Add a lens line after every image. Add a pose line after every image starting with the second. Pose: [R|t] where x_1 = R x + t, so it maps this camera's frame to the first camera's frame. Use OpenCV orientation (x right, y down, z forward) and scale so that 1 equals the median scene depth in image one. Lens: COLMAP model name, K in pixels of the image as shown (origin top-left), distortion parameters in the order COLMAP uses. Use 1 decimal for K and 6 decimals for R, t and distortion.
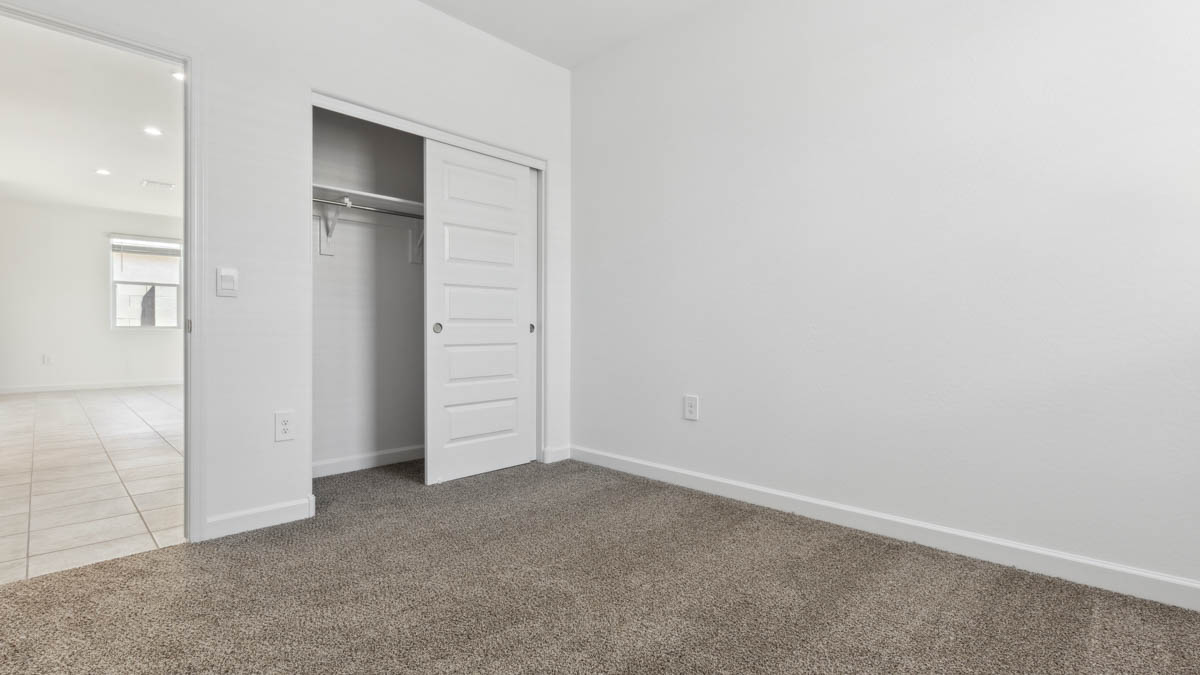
lens RADIAL K [[541.8, 0, 594.1], [0, 541.8, 341.1], [0, 0, 1]] dist [0.000390, -0.000578]
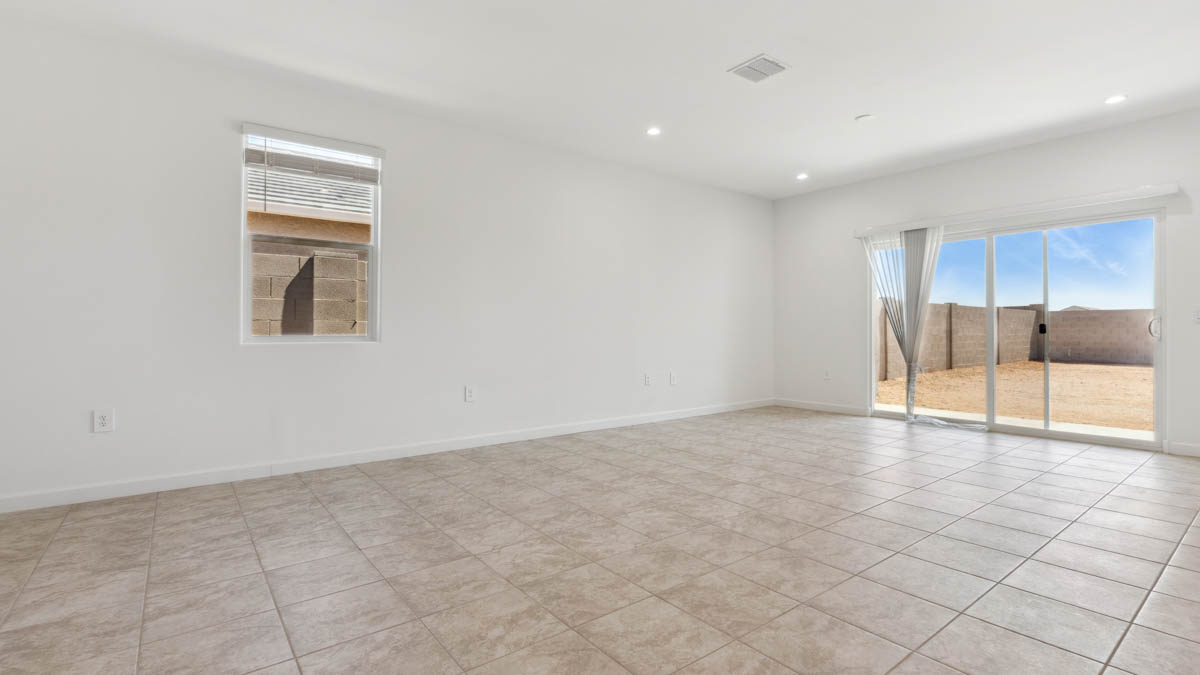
lens RADIAL K [[546.2, 0, 593.8], [0, 546.2, 327.1], [0, 0, 1]] dist [-0.001076, -0.001283]
pose [[0.989016, -0.004811, -0.147729, -0.545965], [0.000867, 0.999642, -0.026746, -0.023271], [0.147804, 0.026324, 0.988666, 0.607791]]
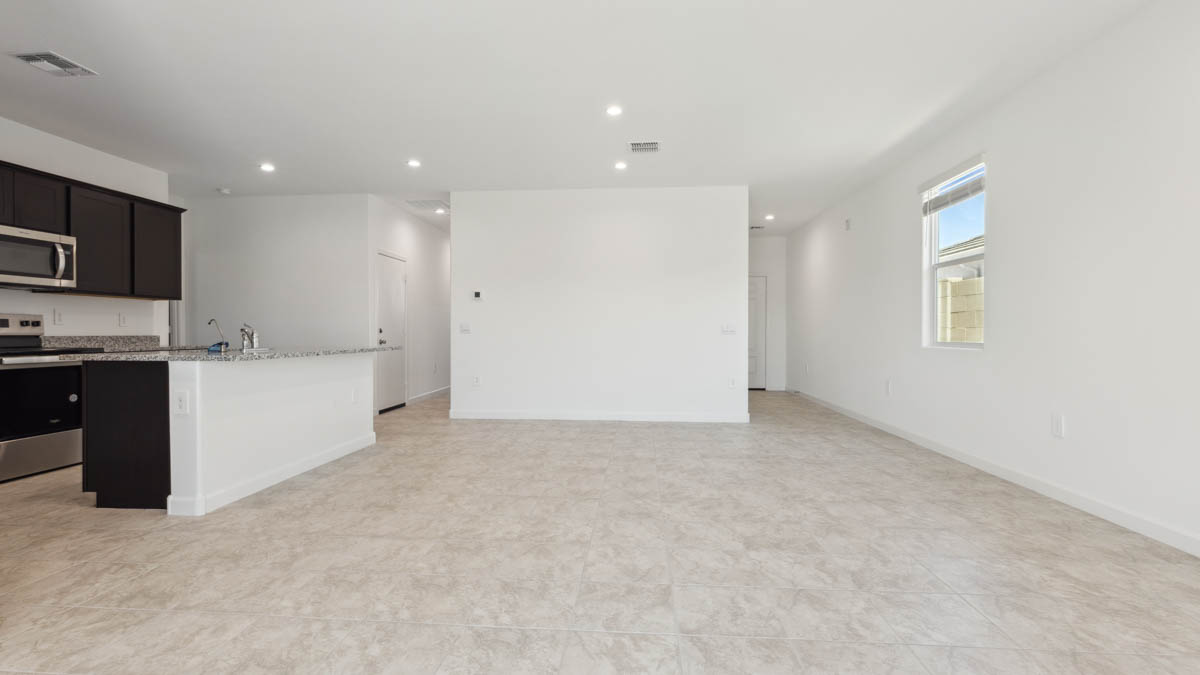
lens RADIAL K [[546.2, 0, 597.7], [0, 546.2, 334.0], [0, 0, 1]] dist [-0.001076, -0.001283]
pose [[-0.772054, -0.000516, -0.635557, -0.235578], [-0.014022, 0.999770, 0.016221, -0.040749], [0.635403, 0.021436, -0.771883, 1.223323]]
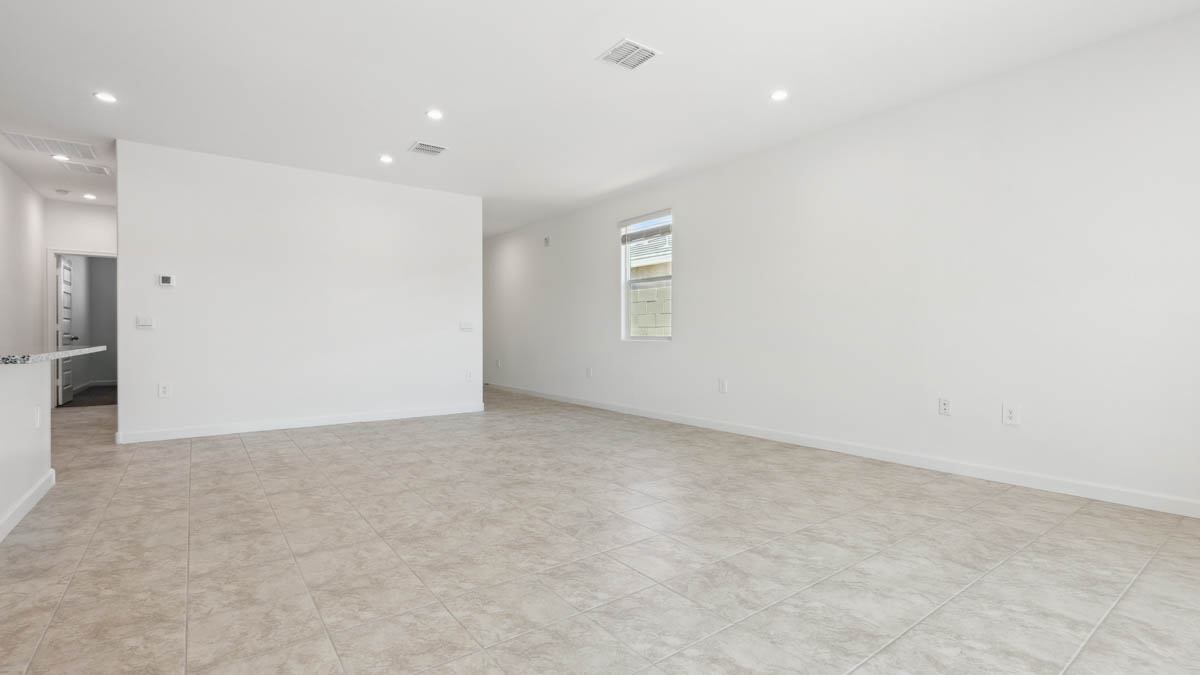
lens RADIAL K [[546.2, 0, 599.9], [0, 546.2, 333.8], [0, 0, 1]] dist [-0.001076, -0.001283]
pose [[-0.155848, -0.001666, -0.987780, -0.079762], [-0.018896, 0.999821, 0.001295, -0.032281], [0.987600, 0.018867, -0.155852, 1.086218]]
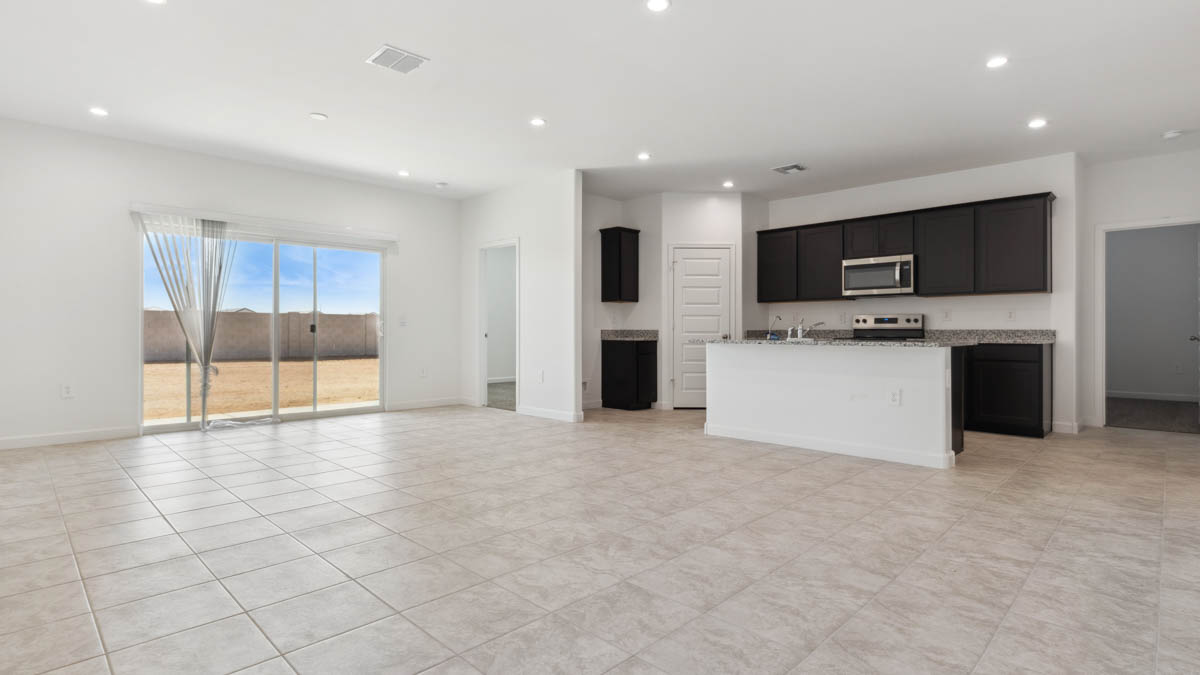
lens RADIAL K [[585.3, 0, 598.2], [0, 585.3, 339.3], [0, 0, 1]] dist [-0.016205, -0.000067]
pose [[0.008211, -0.015393, 0.999848, -0.918819], [0.017102, 0.999737, 0.015251, -0.028639], [-0.999820, 0.016975, 0.008472, 0.889180]]
